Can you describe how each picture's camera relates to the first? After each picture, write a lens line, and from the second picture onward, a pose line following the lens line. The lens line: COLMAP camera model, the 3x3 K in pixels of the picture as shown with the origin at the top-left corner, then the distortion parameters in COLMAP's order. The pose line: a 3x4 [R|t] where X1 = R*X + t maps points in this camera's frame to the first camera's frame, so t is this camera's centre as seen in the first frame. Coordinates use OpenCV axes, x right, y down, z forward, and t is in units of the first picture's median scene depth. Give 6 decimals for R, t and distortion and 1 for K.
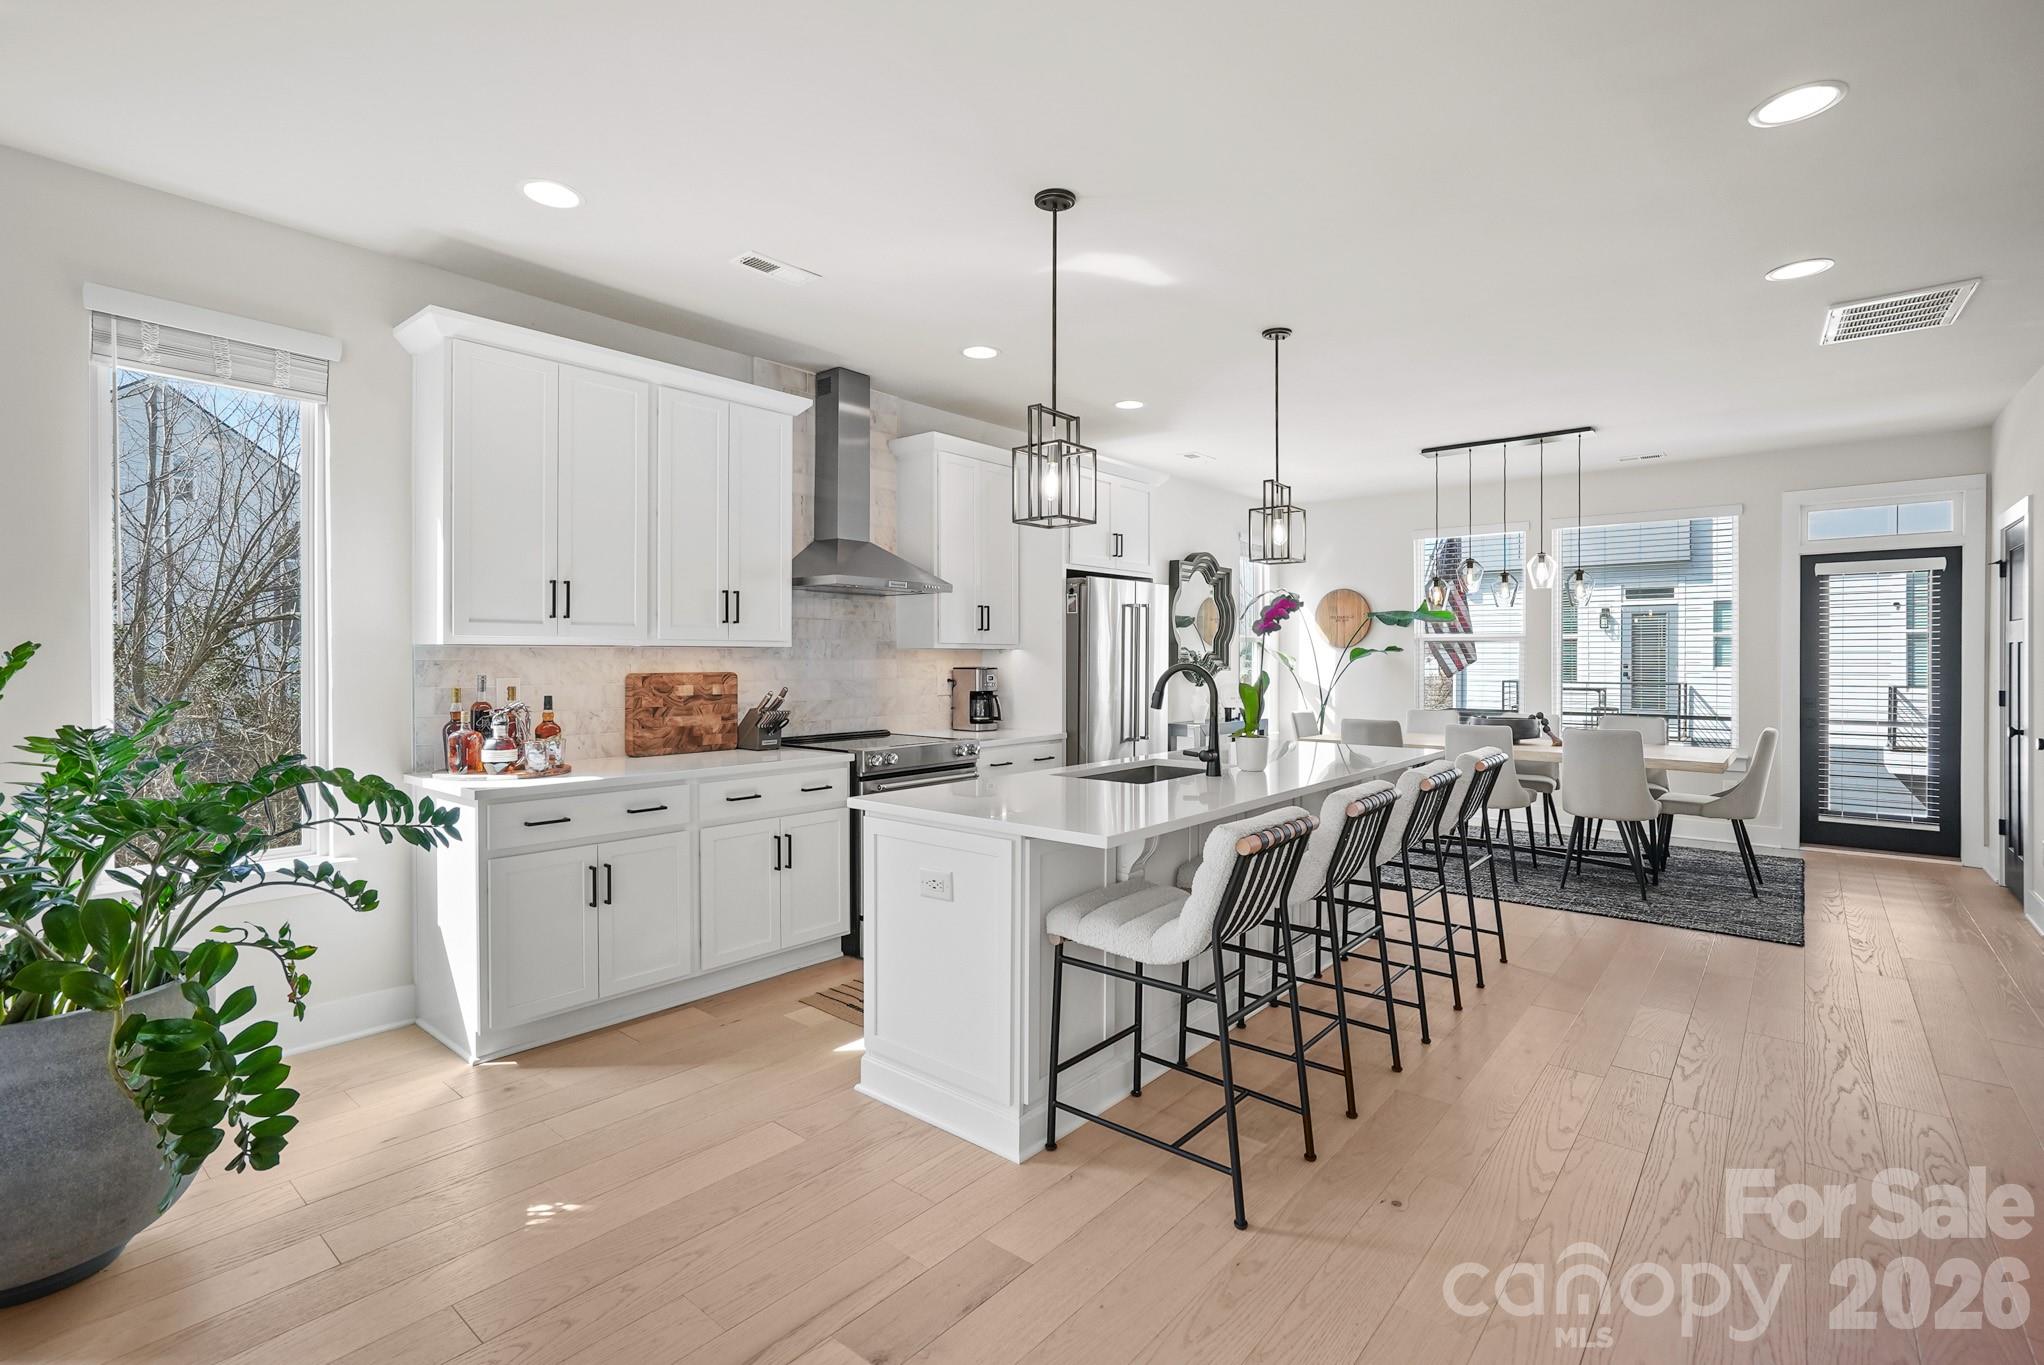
lens RADIAL K [[950.1, 0, 1013.0], [0, 950.1, 670.8], [0, 0, 1]] dist [-0.038623, 0.020071]
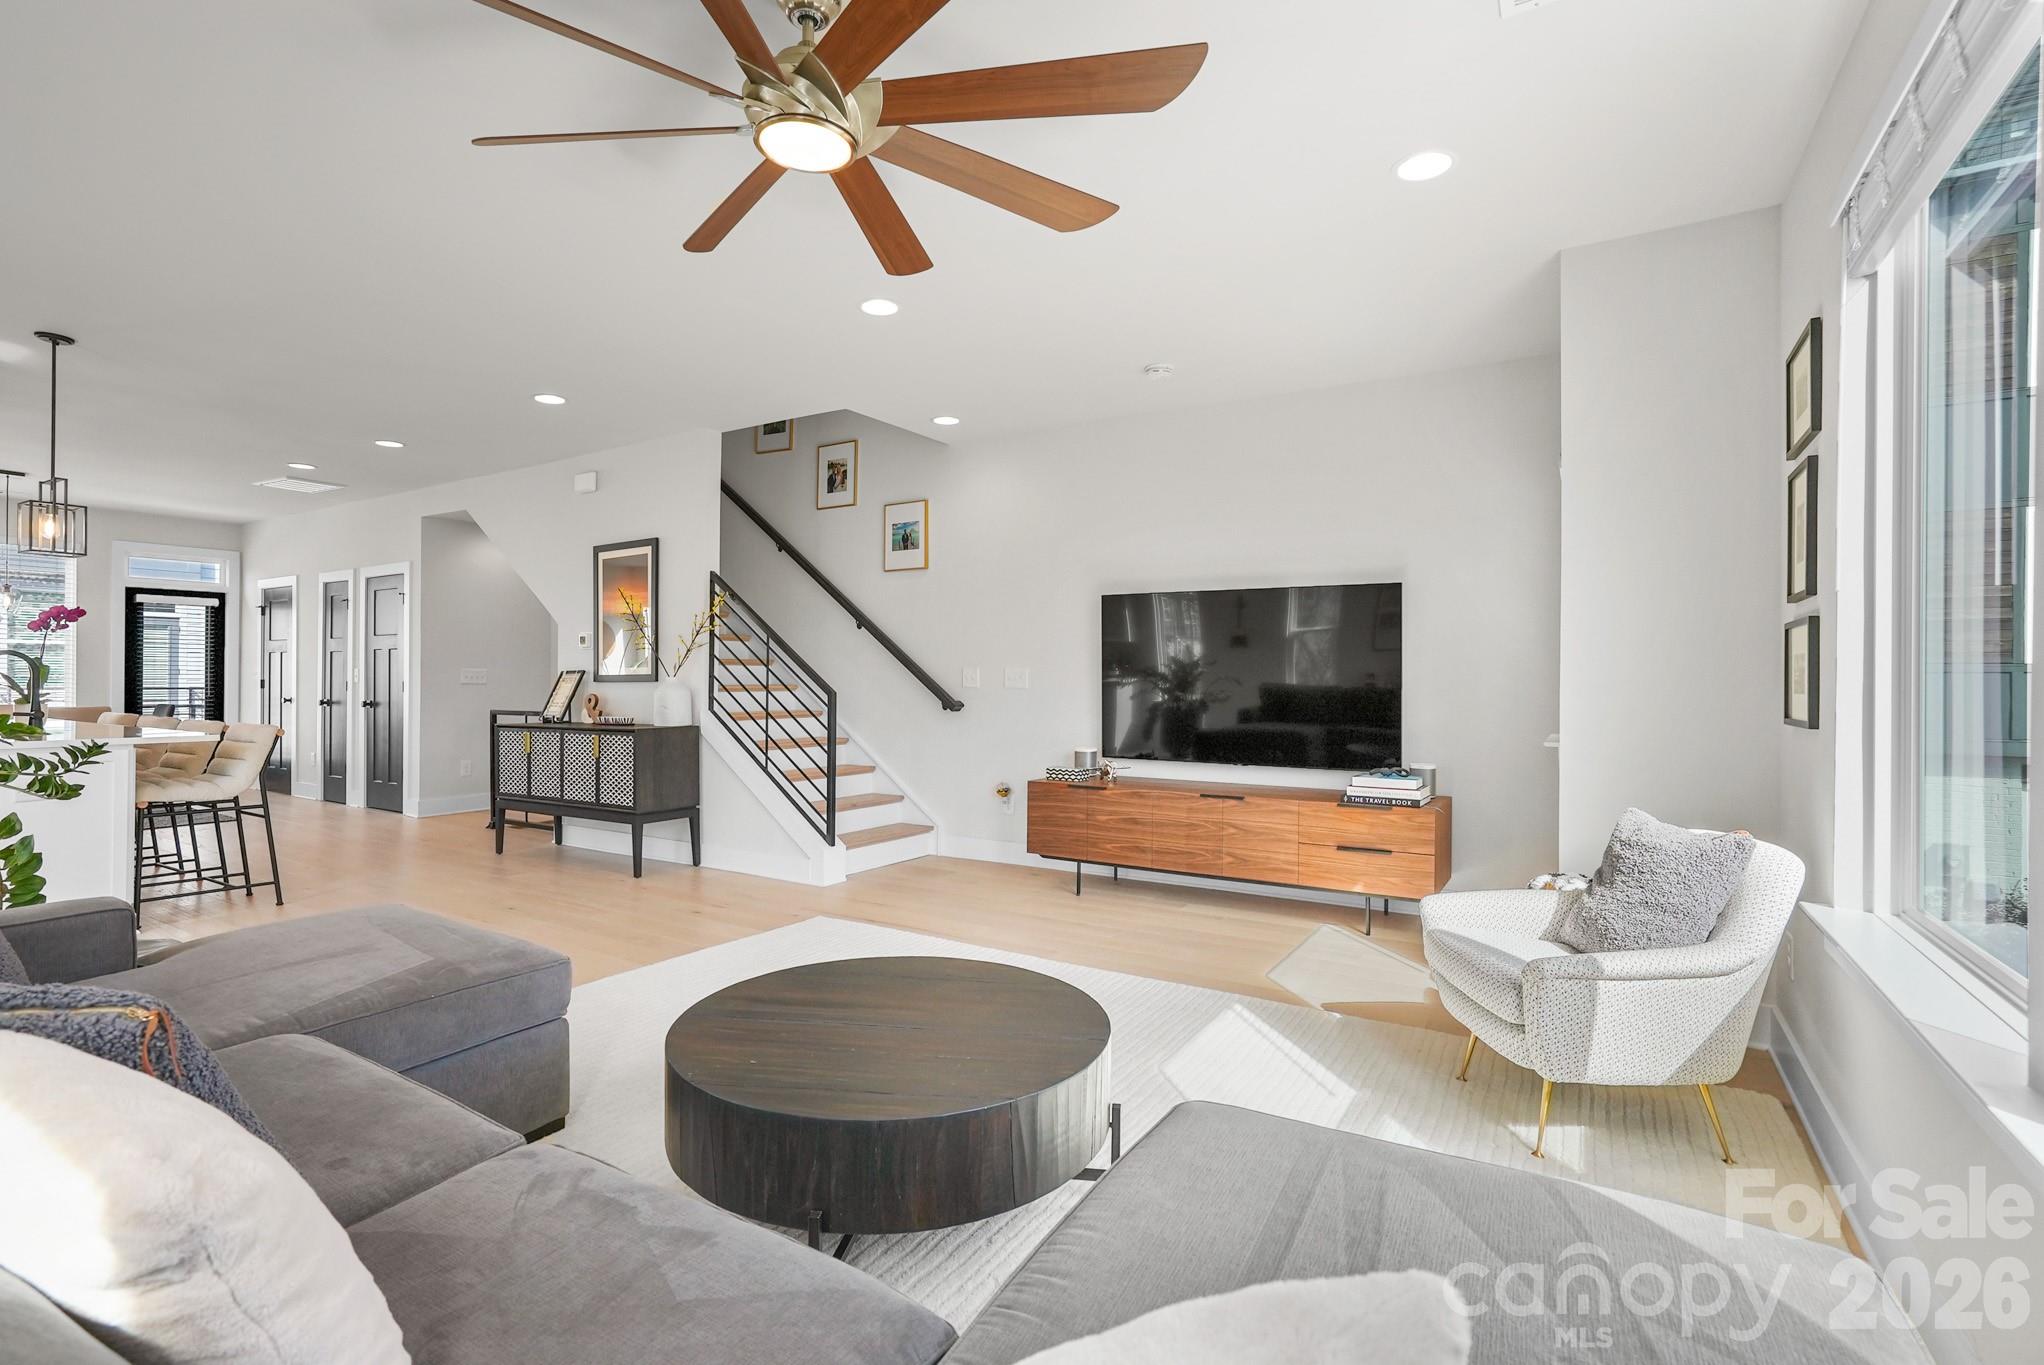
lens RADIAL K [[950.1, 0, 1024.7], [0, 950.1, 674.6], [0, 0, 1]] dist [-0.038623, 0.020071]
pose [[-0.142499, 0.007085, 0.989770, -1.123991], [0.007175, 0.999956, -0.006125, 0.041394], [-0.989769, 0.006229, -0.142543, -0.220547]]
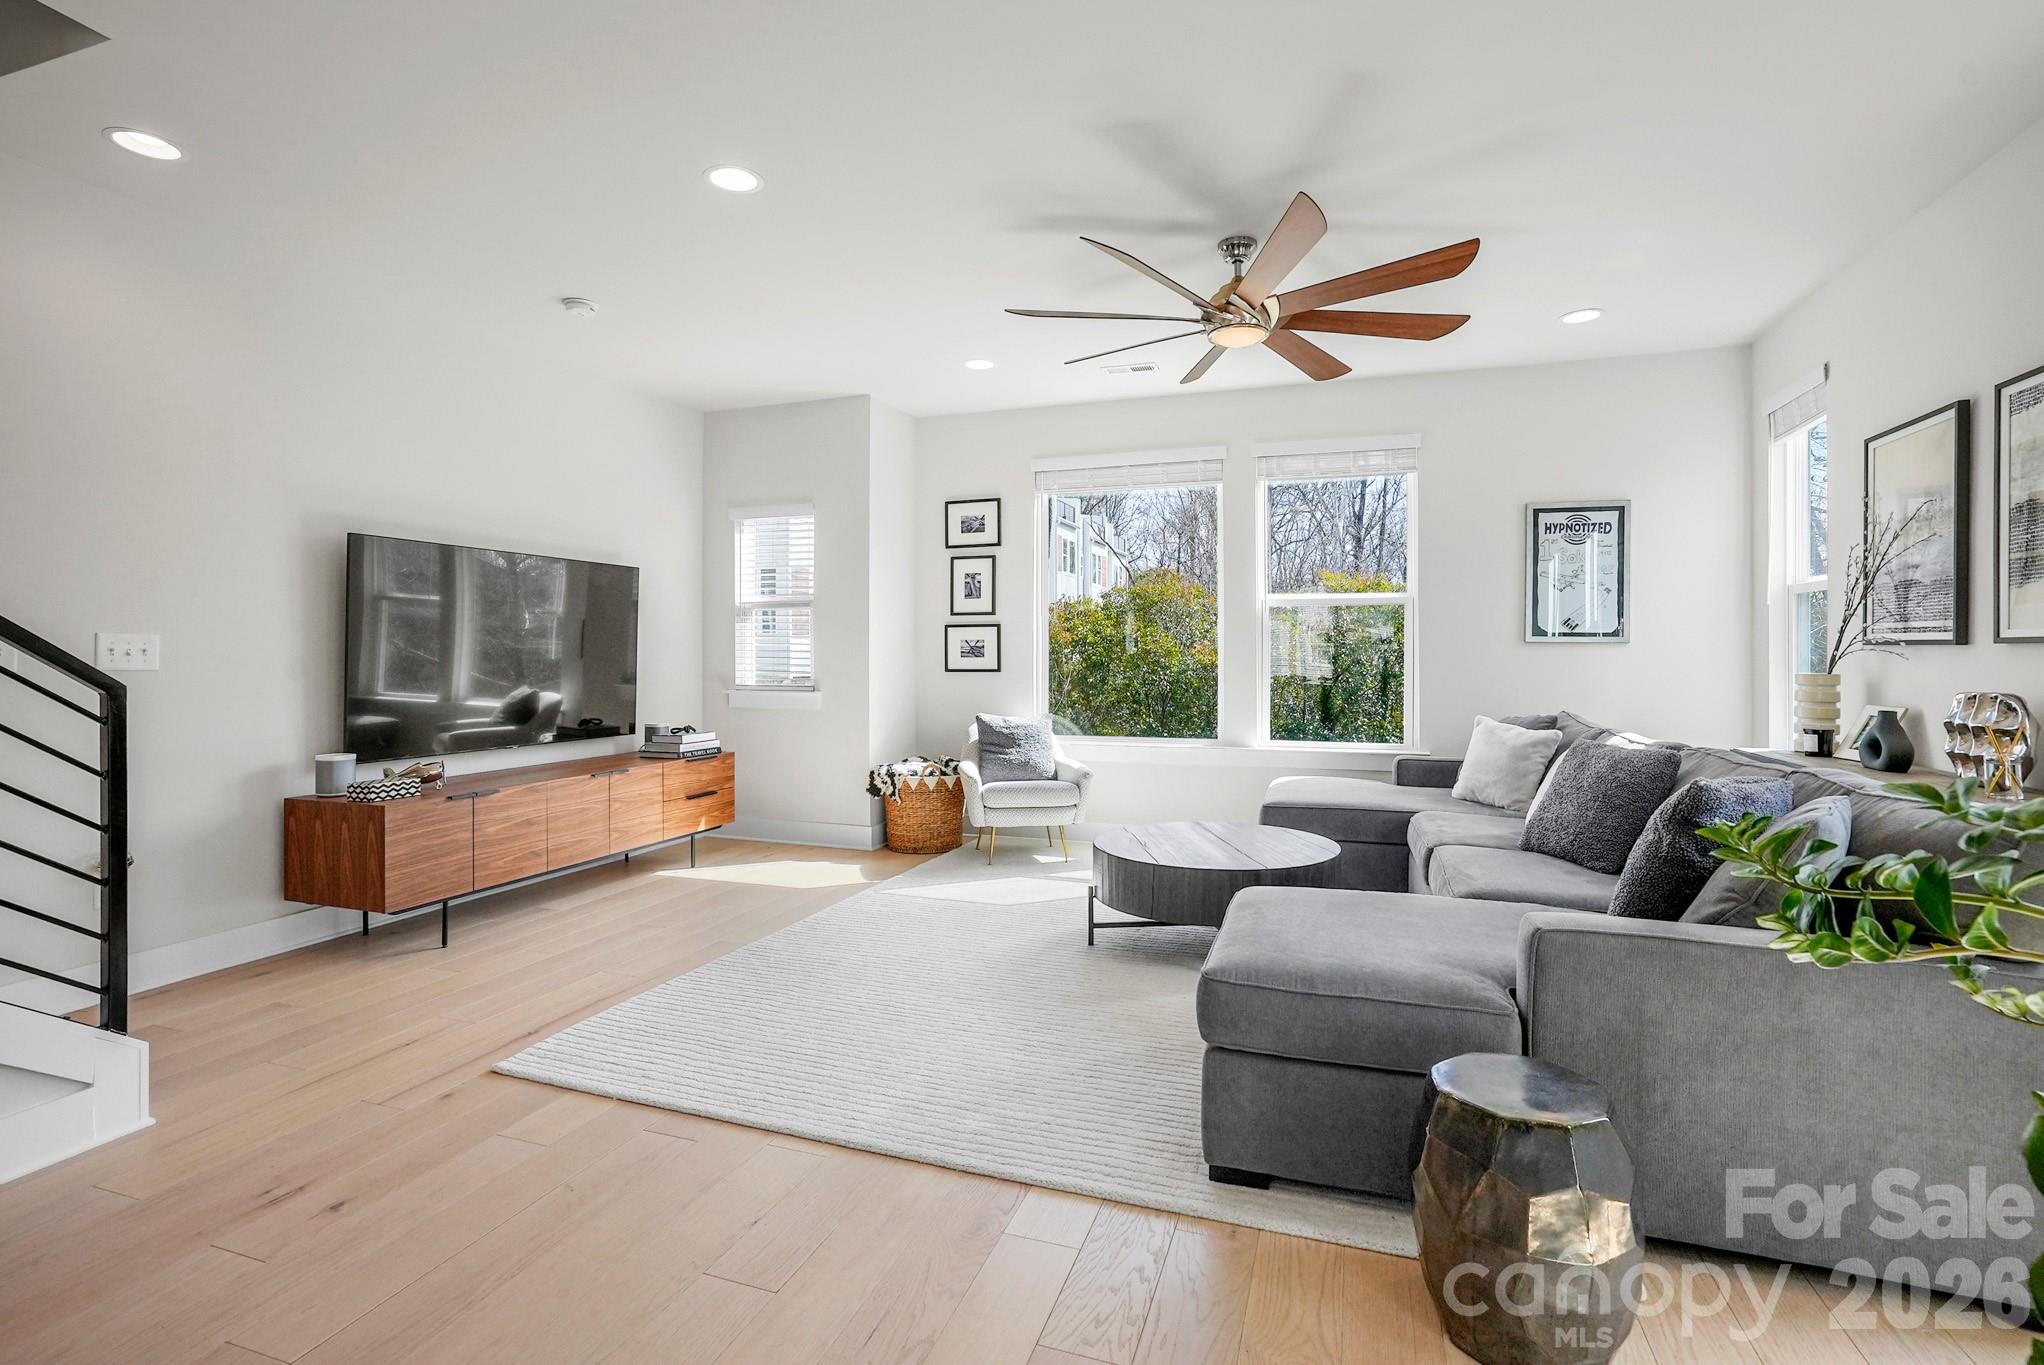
lens RADIAL K [[950.1, 0, 1016.9], [0, 950.1, 649.1], [0, 0, 1]] dist [-0.038623, 0.020071]
pose [[-0.936617, -0.001898, -0.350350, -0.132214], [-0.004592, 0.999966, 0.006859, 0.027982], [0.350325, 0.008033, -0.936594, 0.551368]]
